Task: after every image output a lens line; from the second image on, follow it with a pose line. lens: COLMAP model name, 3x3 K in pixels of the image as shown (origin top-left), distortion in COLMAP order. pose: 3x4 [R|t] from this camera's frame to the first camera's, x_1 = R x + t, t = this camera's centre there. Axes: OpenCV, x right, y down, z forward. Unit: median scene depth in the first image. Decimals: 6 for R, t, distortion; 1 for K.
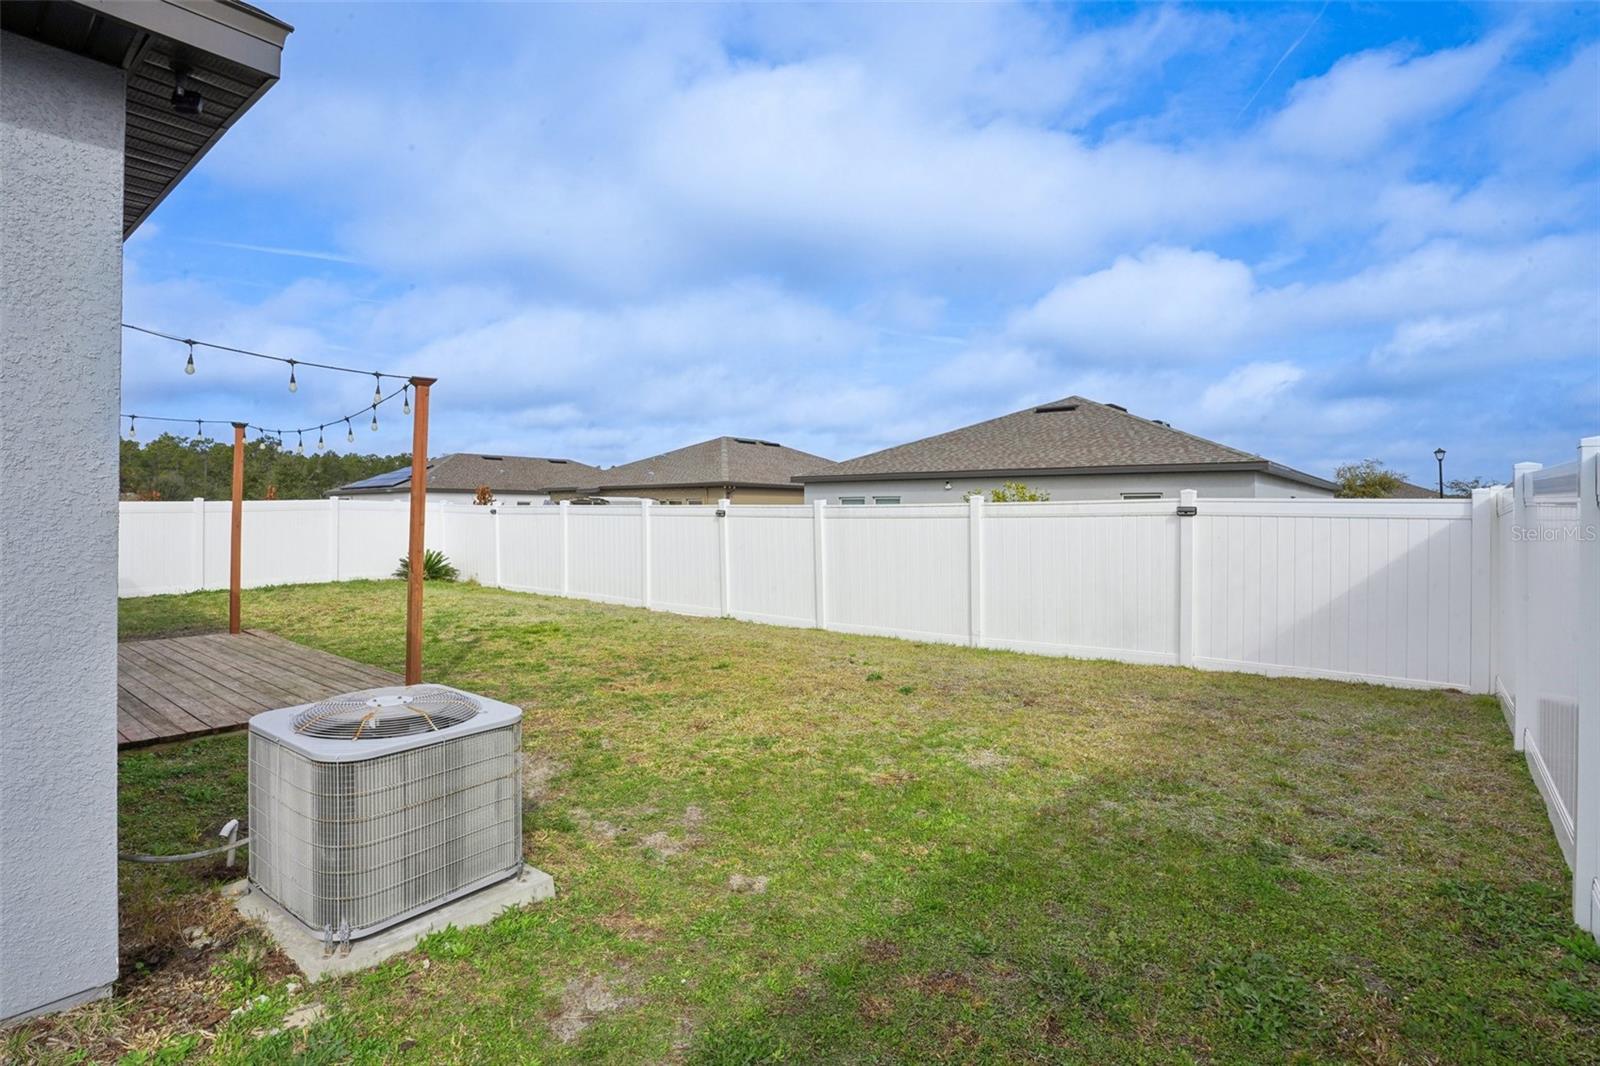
lens RADIAL K [[773.7, 0, 800.0], [0, 773.7, 533.0], [0, 0, 1]] dist [0.044878, 0.000085]
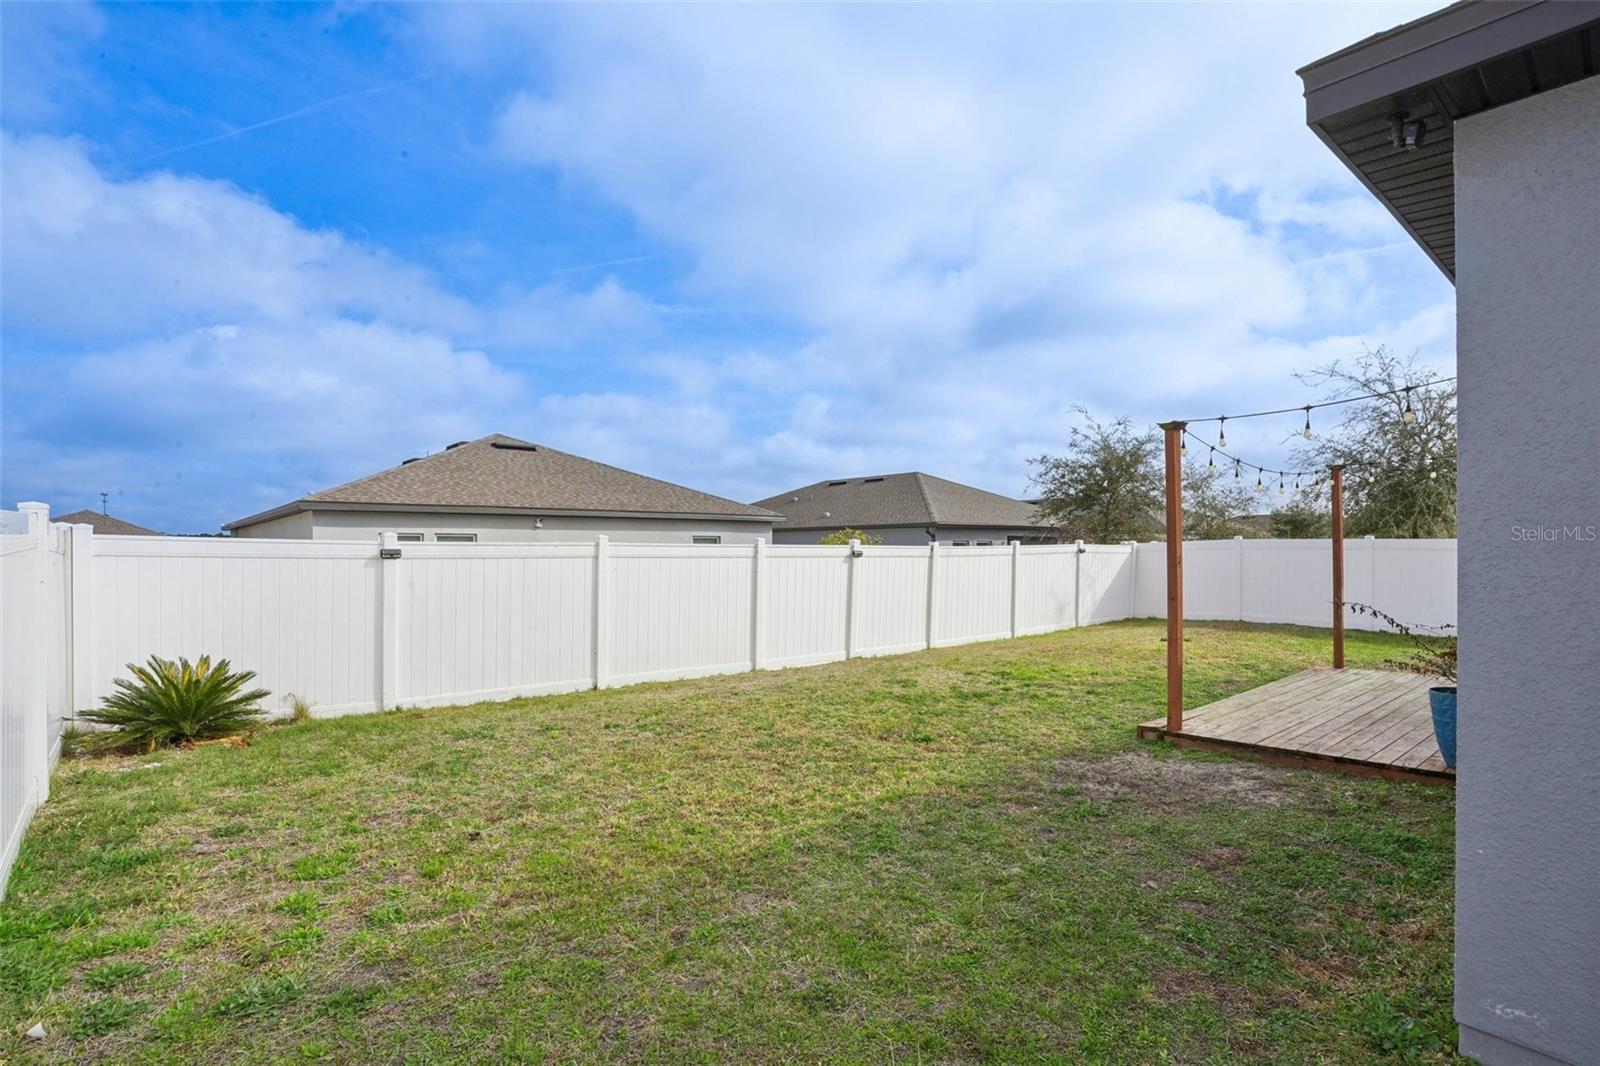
lens RADIAL K [[773.7, 0, 800.0], [0, 773.7, 533.0], [0, 0, 1]] dist [0.044878, 0.000085]
pose [[0.164886, 0.029631, 0.985867, -0.857321], [0.027041, 0.999037, -0.034550, -0.013469], [-0.985942, 0.032356, 0.163926, 0.713715]]
